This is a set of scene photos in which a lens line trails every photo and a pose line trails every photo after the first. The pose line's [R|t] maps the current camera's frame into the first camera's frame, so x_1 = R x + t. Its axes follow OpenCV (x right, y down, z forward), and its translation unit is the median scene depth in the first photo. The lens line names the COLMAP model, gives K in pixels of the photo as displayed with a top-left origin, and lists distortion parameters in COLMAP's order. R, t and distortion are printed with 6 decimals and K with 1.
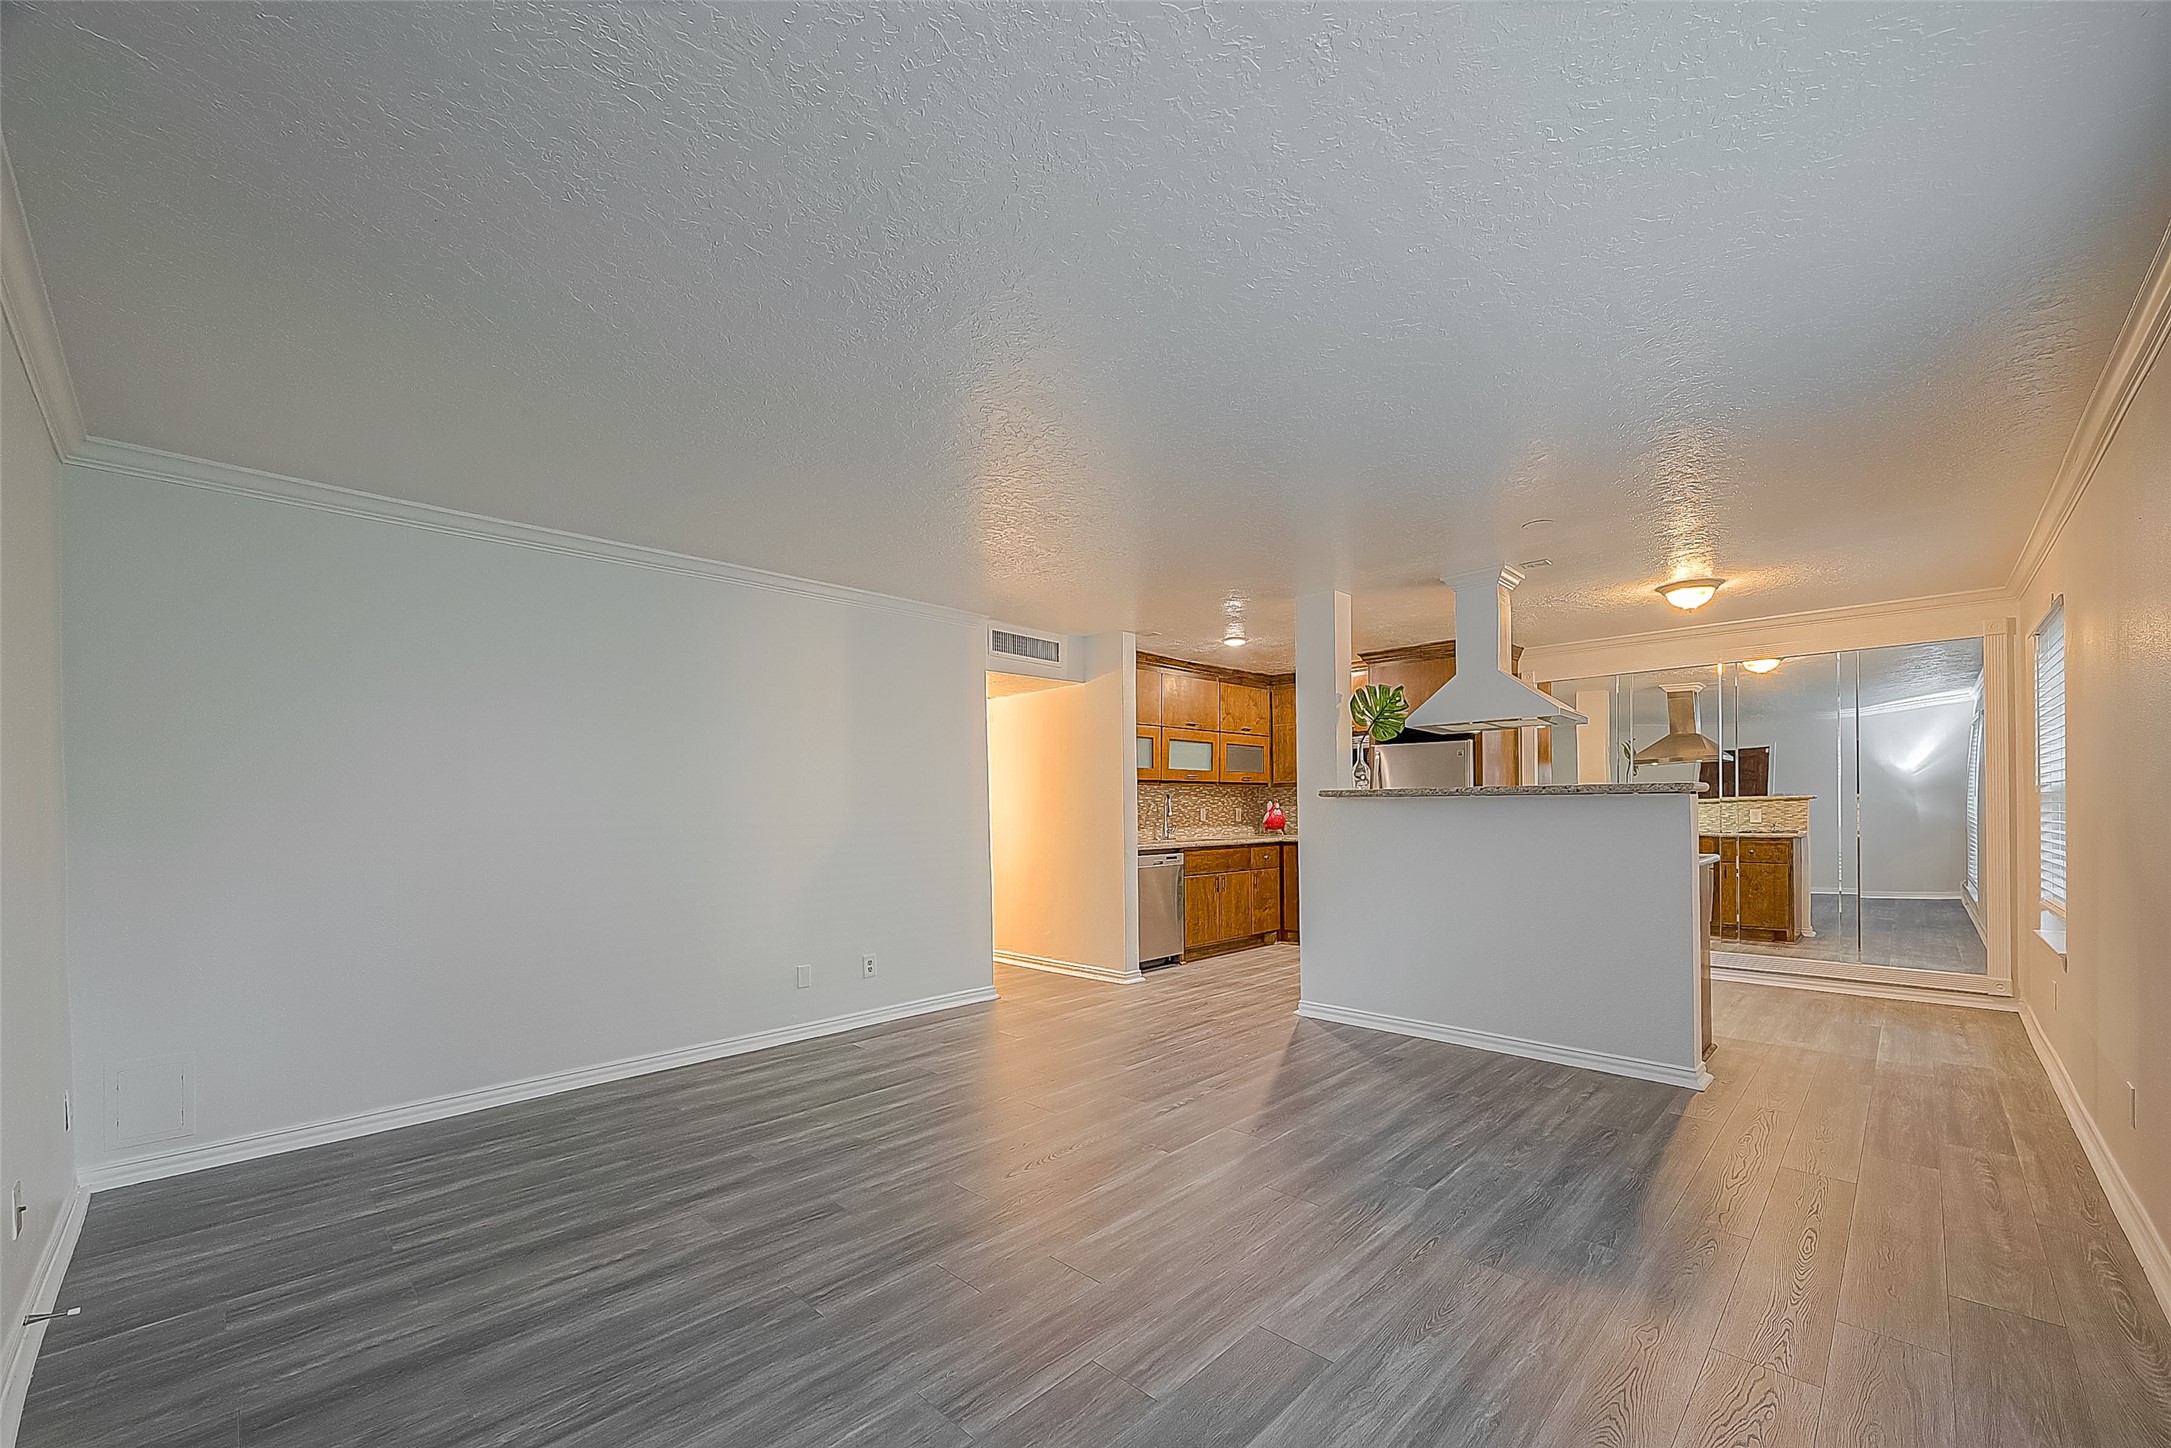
lens RADIAL K [[850.7, 0, 1098.0], [0, 850.7, 813.8], [0, 0, 1]] dist [-0.001895, 0.001273]
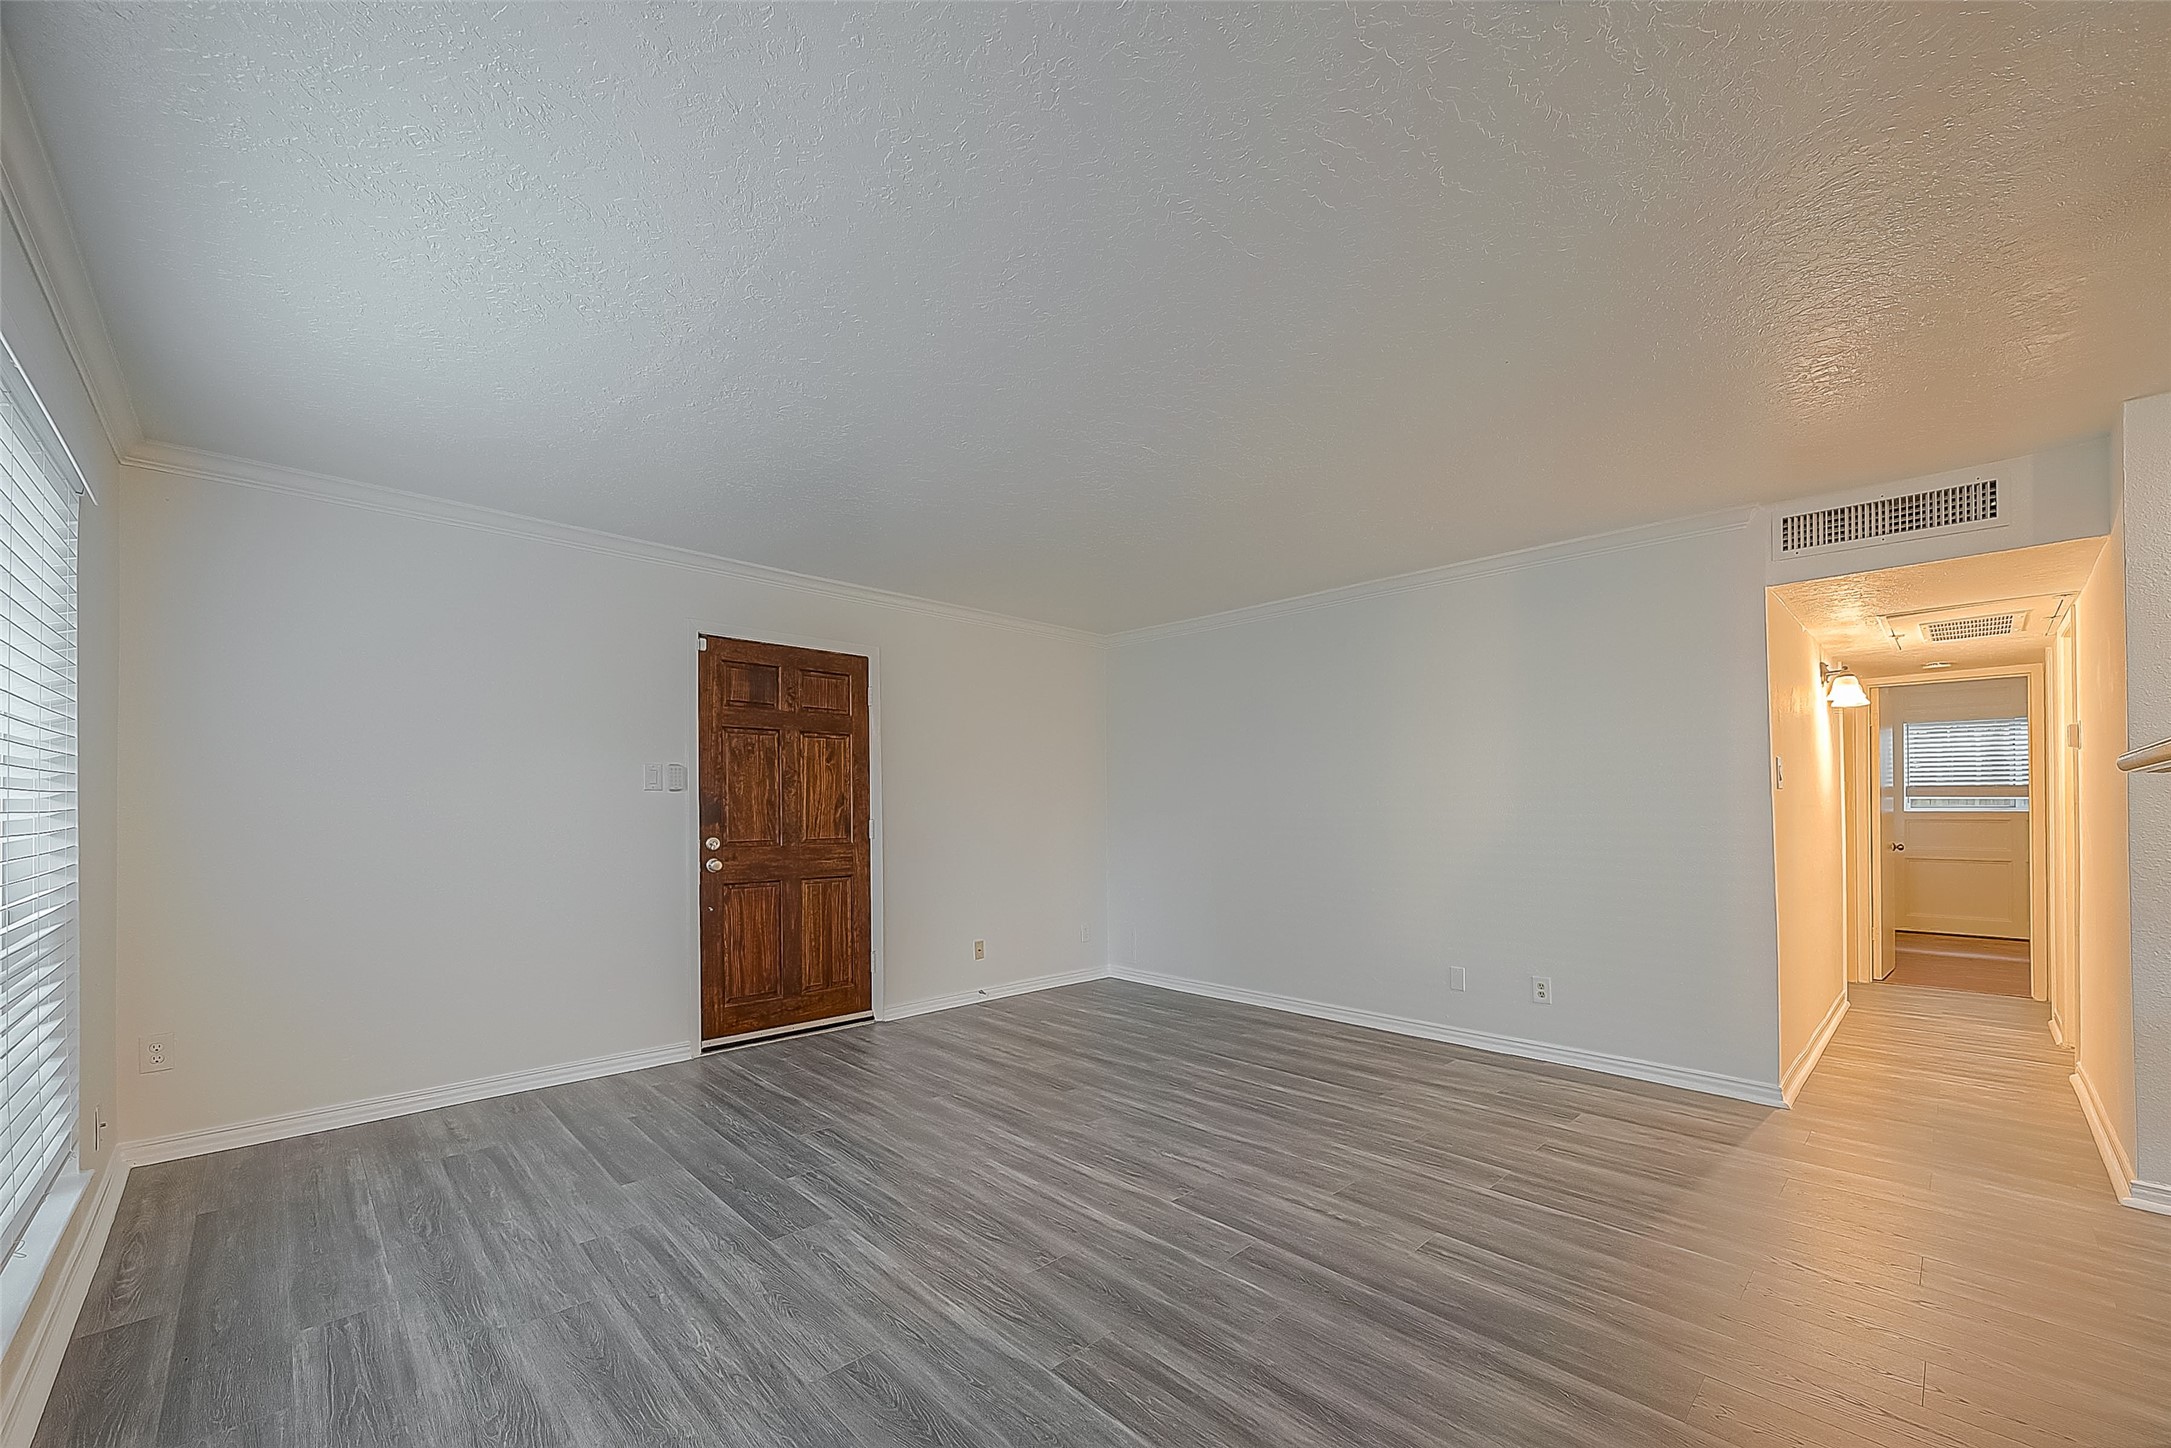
lens RADIAL K [[850.7, 0, 1084.9], [0, 850.7, 801.7], [0, 0, 1]] dist [-0.001895, 0.001273]
pose [[-0.032762, 0.002371, -0.999460, 0.394764], [-0.004553, 0.999986, 0.002522, -0.004842], [0.999453, 0.004633, -0.032750, 0.388819]]
